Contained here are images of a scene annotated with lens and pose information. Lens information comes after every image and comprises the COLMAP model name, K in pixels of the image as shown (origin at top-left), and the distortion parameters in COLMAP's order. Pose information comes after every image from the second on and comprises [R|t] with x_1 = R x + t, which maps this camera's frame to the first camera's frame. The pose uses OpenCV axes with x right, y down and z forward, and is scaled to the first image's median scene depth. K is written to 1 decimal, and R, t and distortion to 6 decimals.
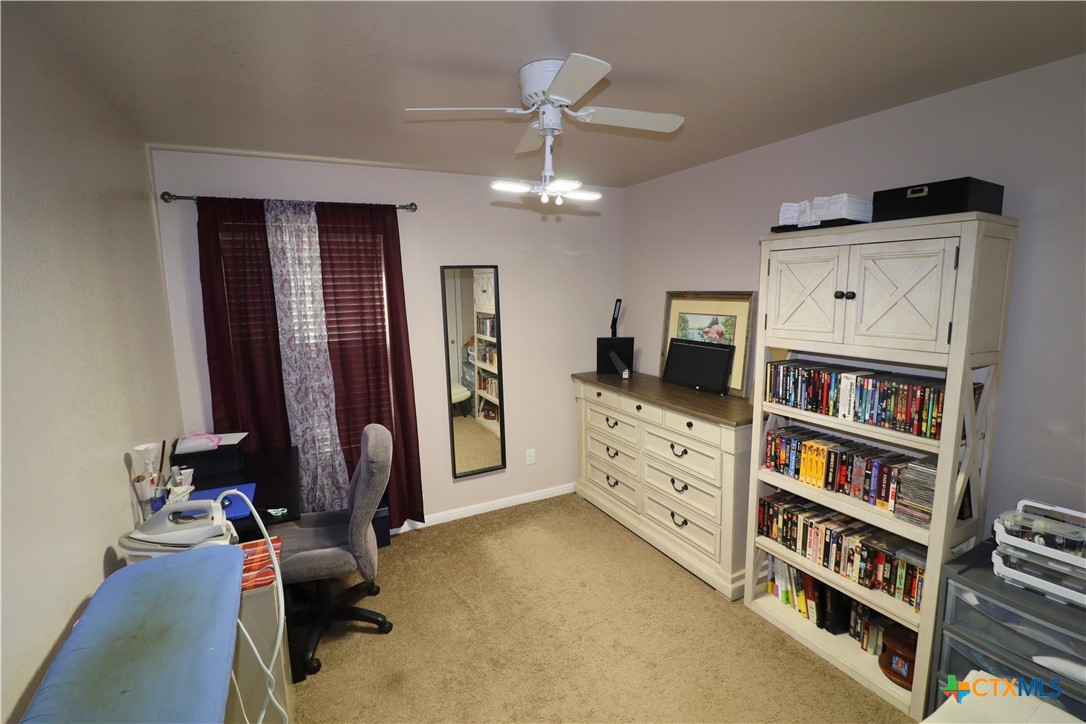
lens RADIAL K [[508.7, 0, 543.6], [0, 508.7, 365.2], [0, 0, 1]] dist [-0.005514, -0.009412]
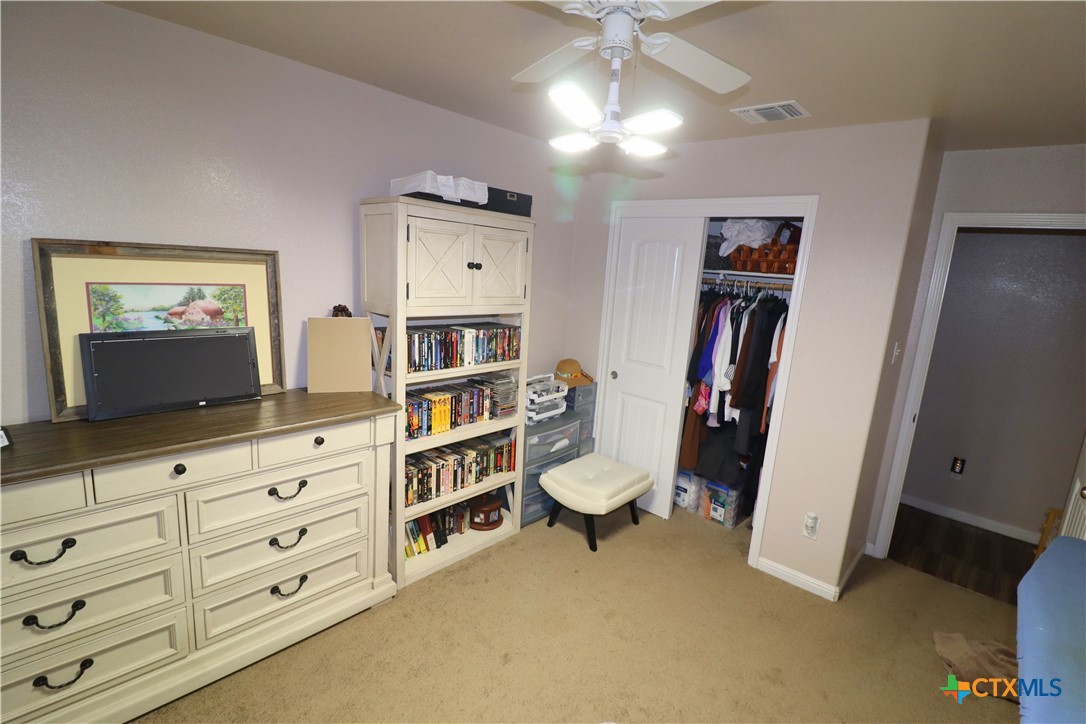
lens RADIAL K [[508.7, 0, 544.4], [0, 508.7, 362.5], [0, 0, 1]] dist [-0.005514, -0.009412]
pose [[-0.358390, -0.186543, 0.914745, -0.580766], [0.078164, 0.970397, 0.228516, -0.162582], [-0.930294, 0.153398, -0.333200, 1.167184]]
